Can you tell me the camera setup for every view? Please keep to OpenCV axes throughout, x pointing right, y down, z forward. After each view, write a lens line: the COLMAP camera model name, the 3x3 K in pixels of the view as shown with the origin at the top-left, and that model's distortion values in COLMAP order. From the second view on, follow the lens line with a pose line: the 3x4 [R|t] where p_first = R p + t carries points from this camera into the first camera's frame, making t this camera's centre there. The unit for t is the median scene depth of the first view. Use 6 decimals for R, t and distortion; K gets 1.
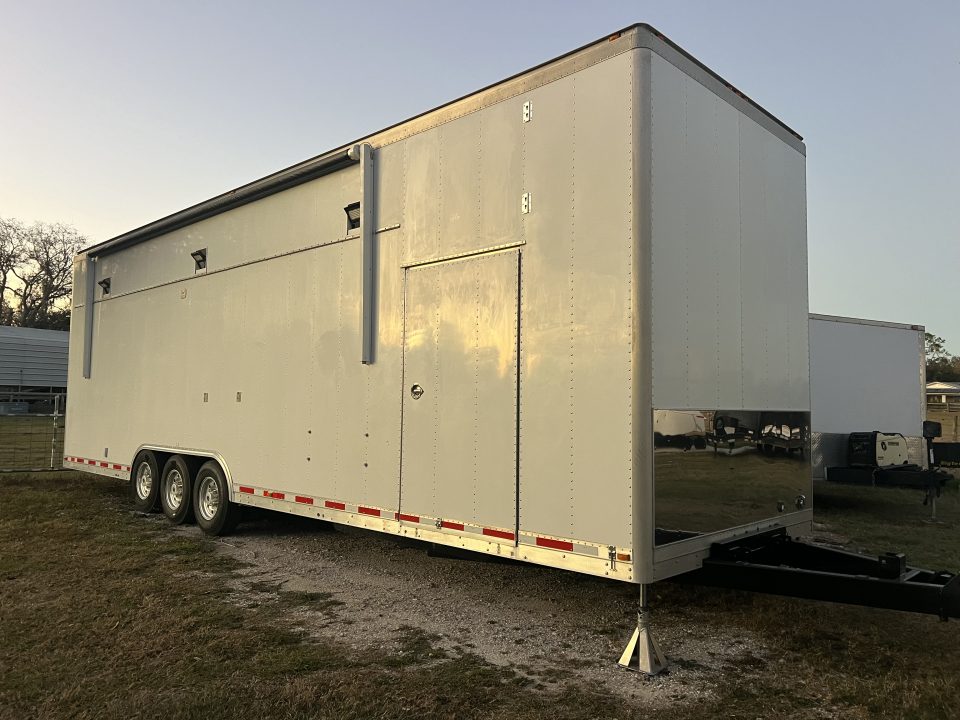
lens RADIAL K [[719.9, 0, 479.3], [0, 719.9, 345.4], [0, 0, 1]] dist [0.037769, -0.034689]
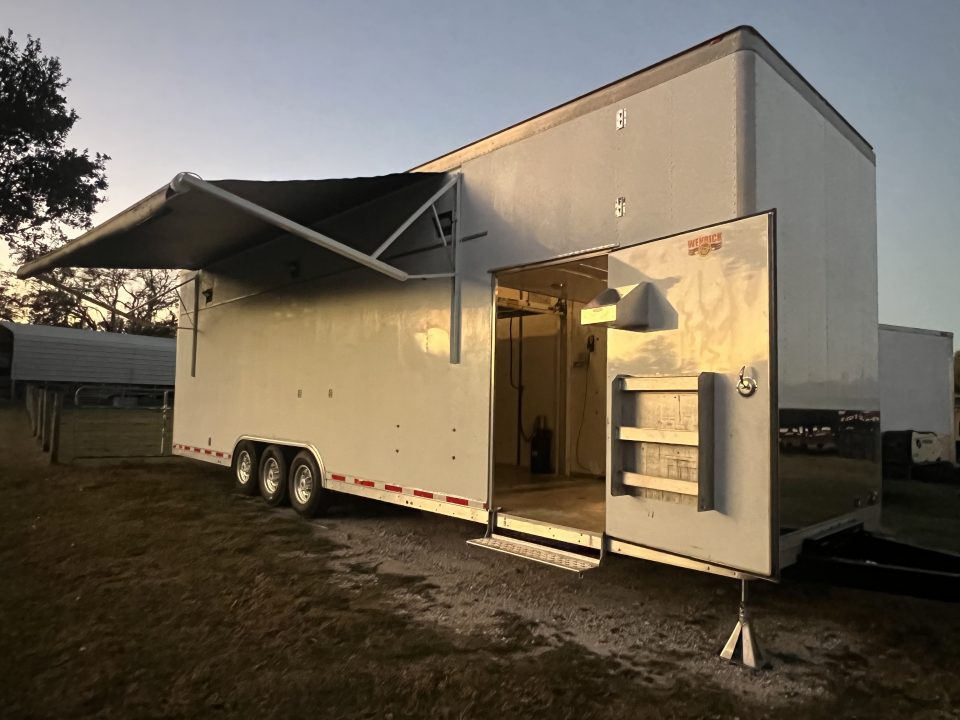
lens RADIAL K [[621.5, 0, 480.0], [0, 621.5, 360.0], [0, 0, 1]] dist [0.002854, -0.000918]
pose [[0.998806, 0.005068, -0.048594, -0.084173], [-0.004435, 0.999904, 0.013120, 0.009712], [0.048656, -0.012889, 0.998732, 0.092278]]
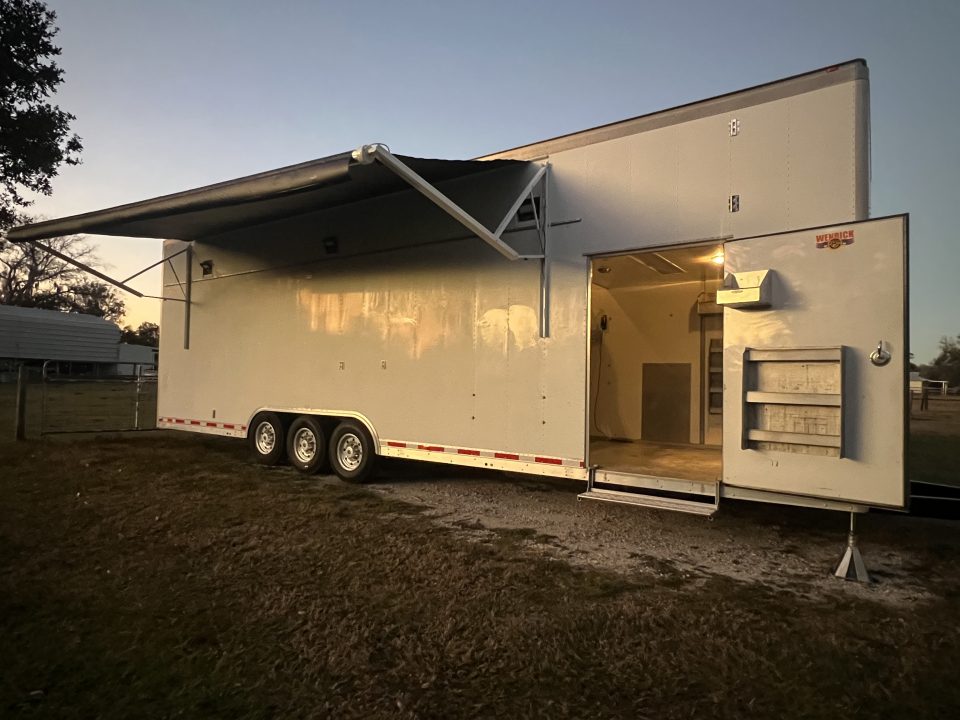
lens RADIAL K [[568.3, 0, 480.0], [0, 568.3, 360.0], [0, 0, 1]] dist [-0.000026, -0.001118]
pose [[0.987603, 0.012587, 0.156466, -0.463963], [-0.020114, 0.998711, 0.046611, 0.024719], [-0.155677, -0.049180, 0.986583, 0.111343]]
